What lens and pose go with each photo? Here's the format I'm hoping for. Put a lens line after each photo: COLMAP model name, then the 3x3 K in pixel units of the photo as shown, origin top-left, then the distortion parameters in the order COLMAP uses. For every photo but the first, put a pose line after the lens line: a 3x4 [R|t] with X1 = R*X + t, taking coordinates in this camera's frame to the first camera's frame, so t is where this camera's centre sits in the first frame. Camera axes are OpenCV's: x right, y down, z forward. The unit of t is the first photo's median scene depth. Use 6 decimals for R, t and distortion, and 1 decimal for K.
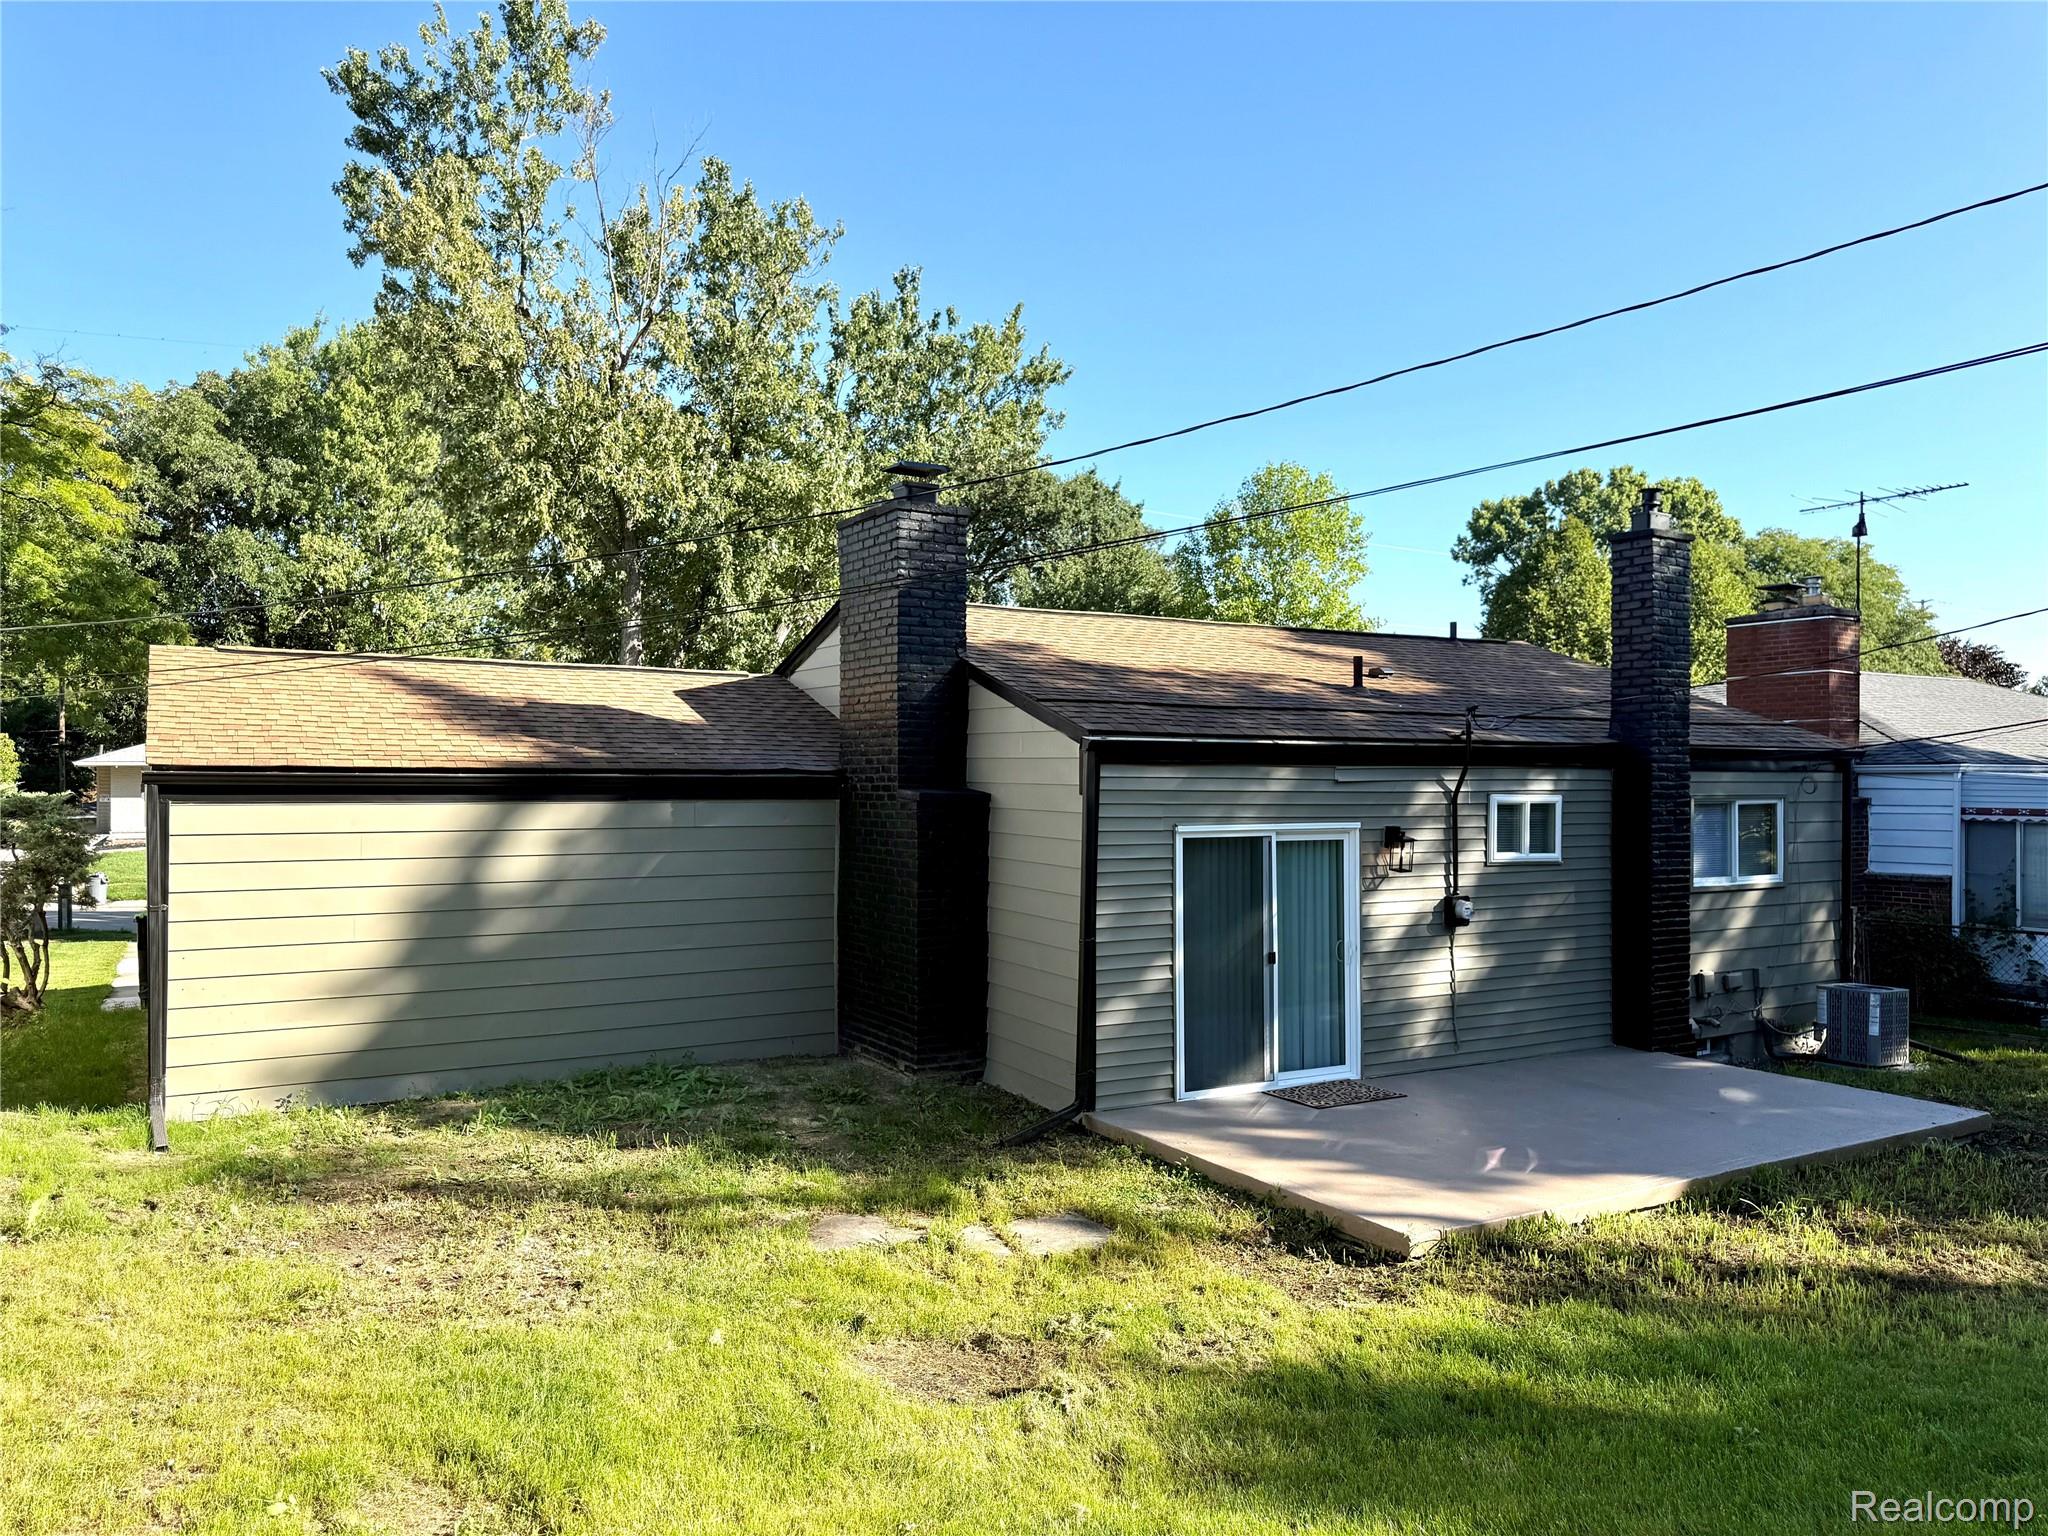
lens RADIAL K [[1427.9, 0, 1030.6], [0, 1427.9, 773.4], [0, 0, 1]] dist [0.105714, -0.137724]
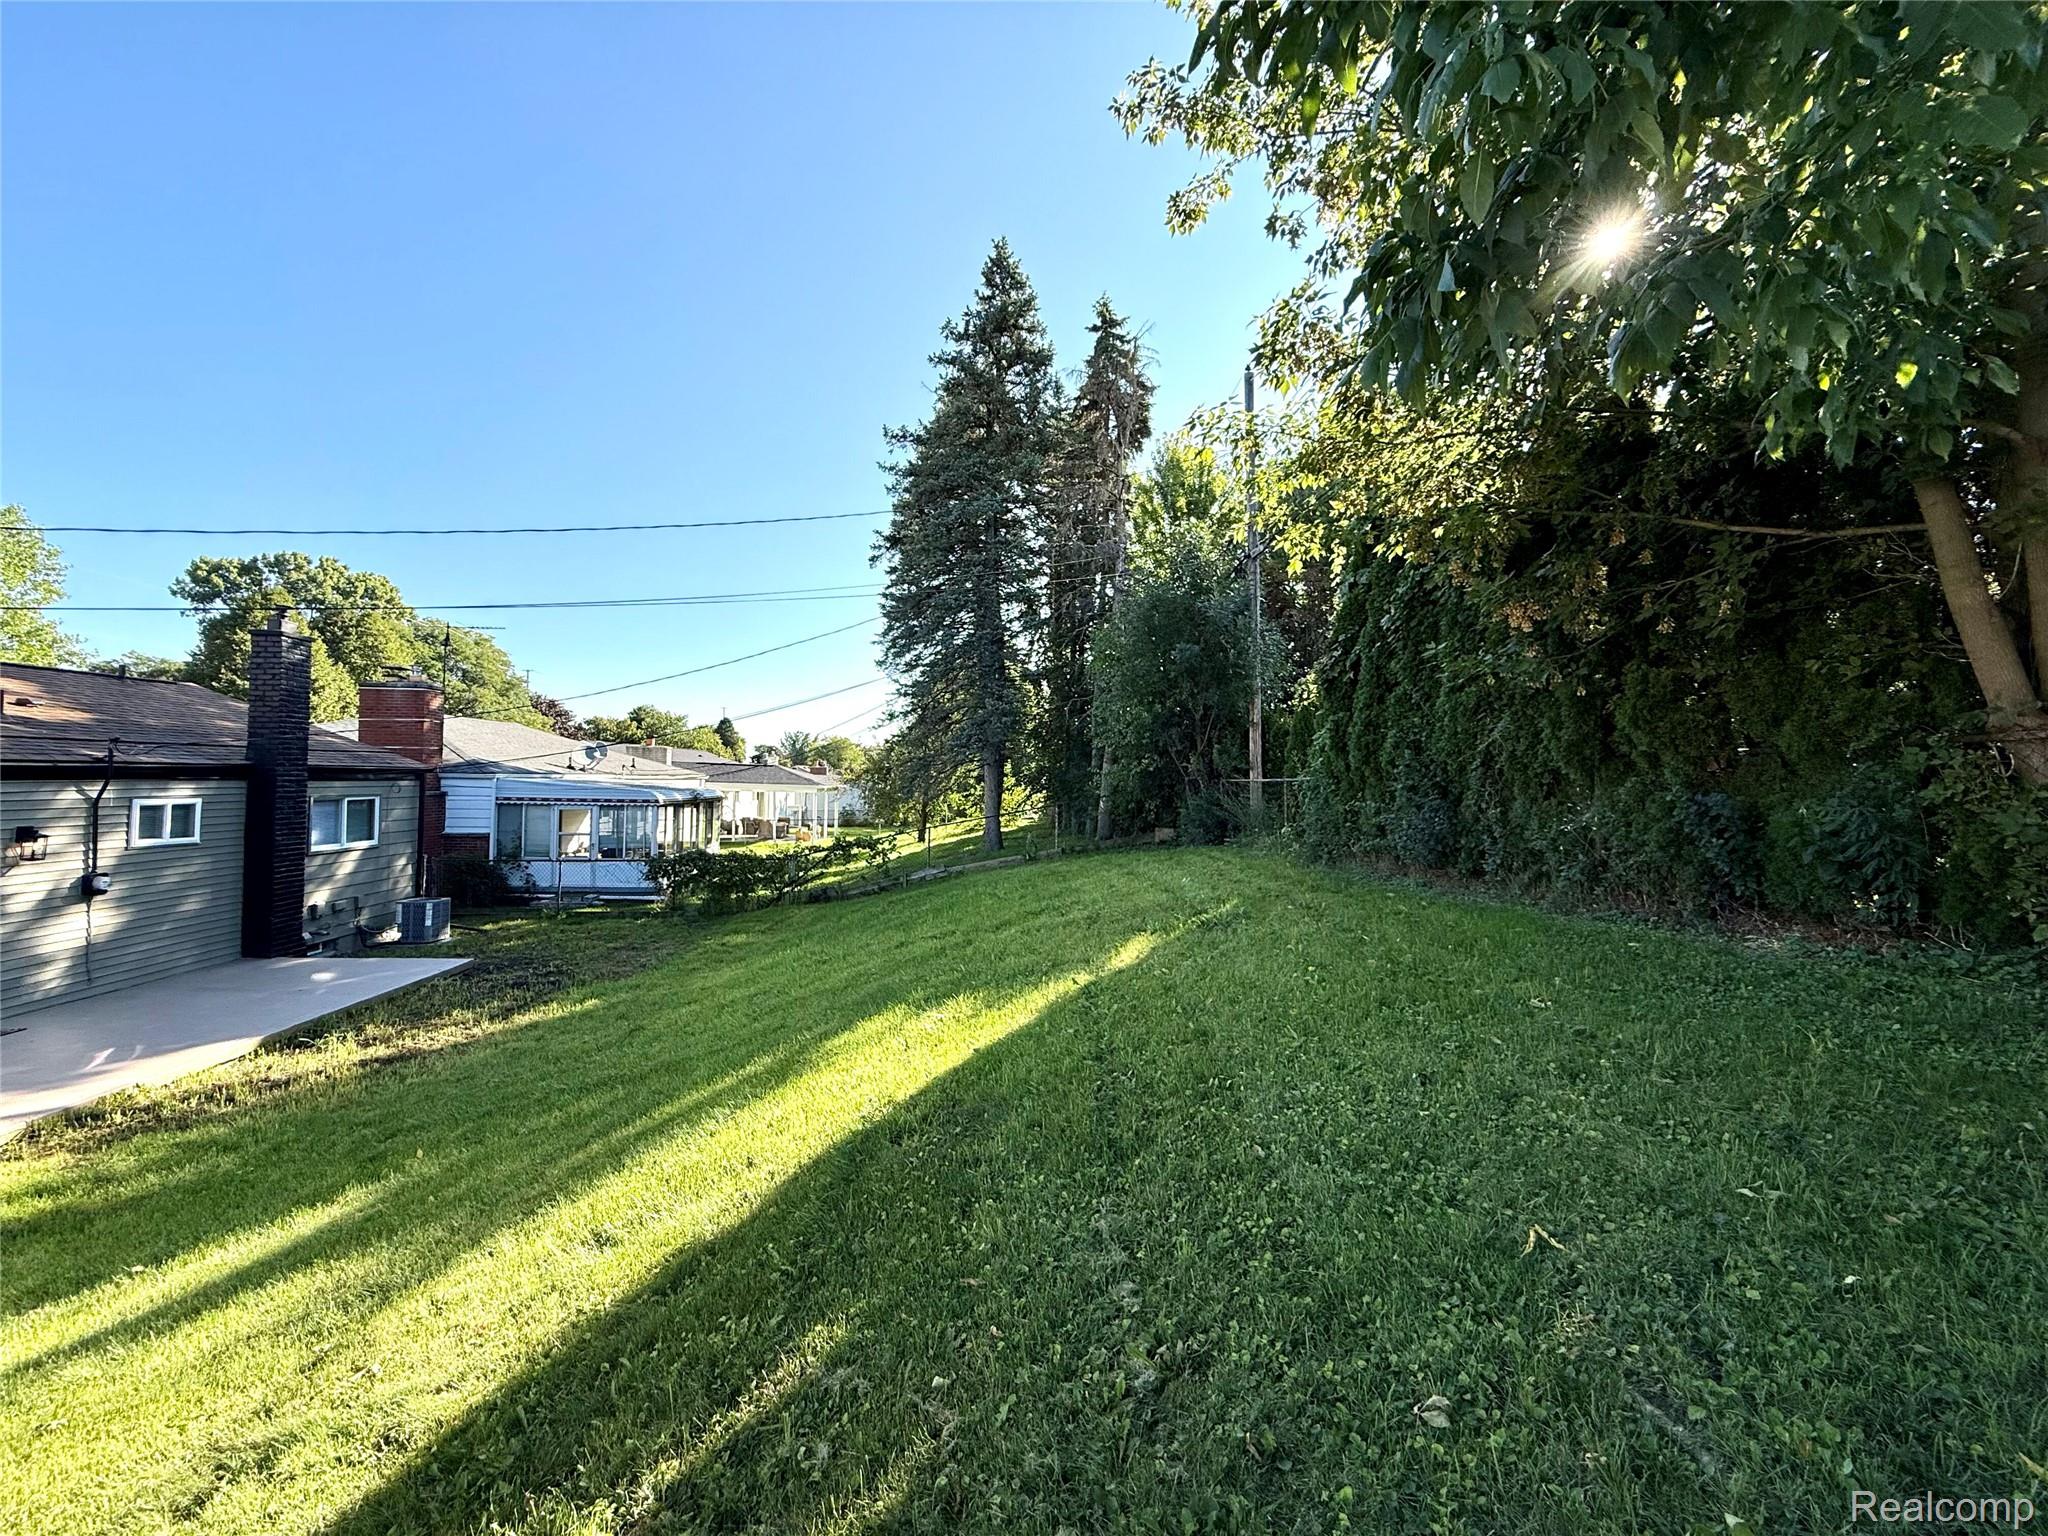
lens RADIAL K [[812.4, 0, 1016.8], [0, 812.4, 766.2], [0, 0, 1]] dist [-0.001794, -0.000723]
pose [[0.462193, 0.019108, 0.886574, 0.013775], [-0.021144, 0.999721, -0.010524, -0.027317], [-0.886527, -0.013881, 0.462468, -0.135112]]
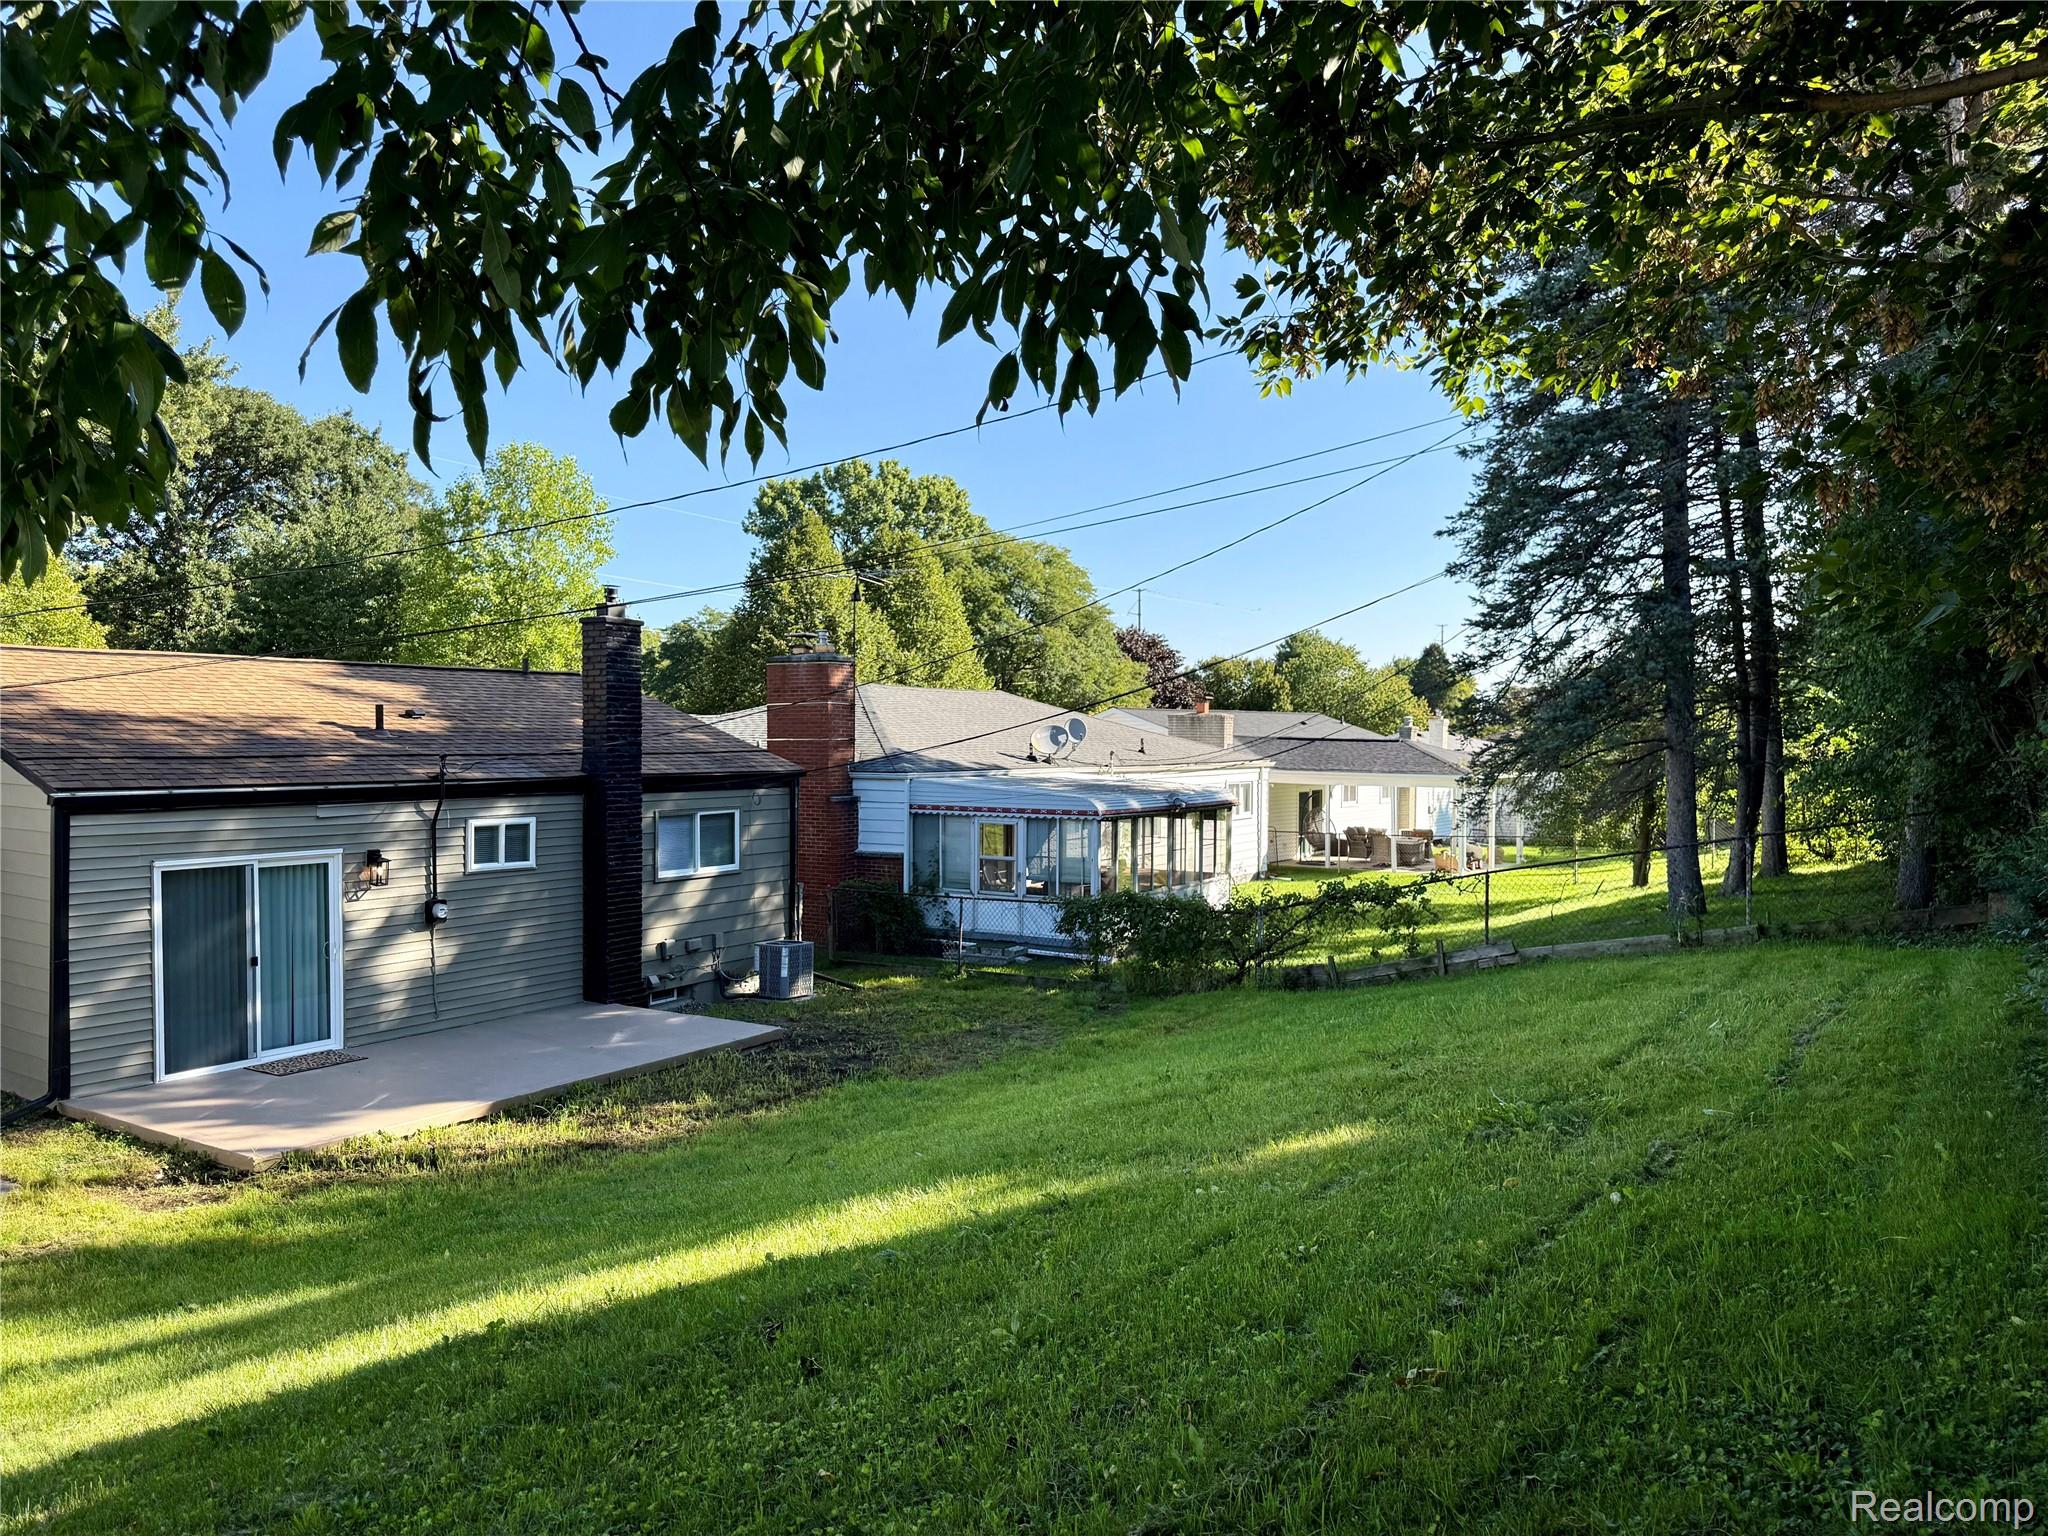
lens RADIAL K [[1427.9, 0, 1030.6], [0, 1427.9, 773.4], [0, 0, 1]] dist [0.105714, -0.137724]
pose [[0.898596, -0.012260, 0.438607, 0.197423], [-0.001964, 0.999487, 0.031961, -0.068561], [-0.438774, -0.029581, 0.898111, -0.385056]]
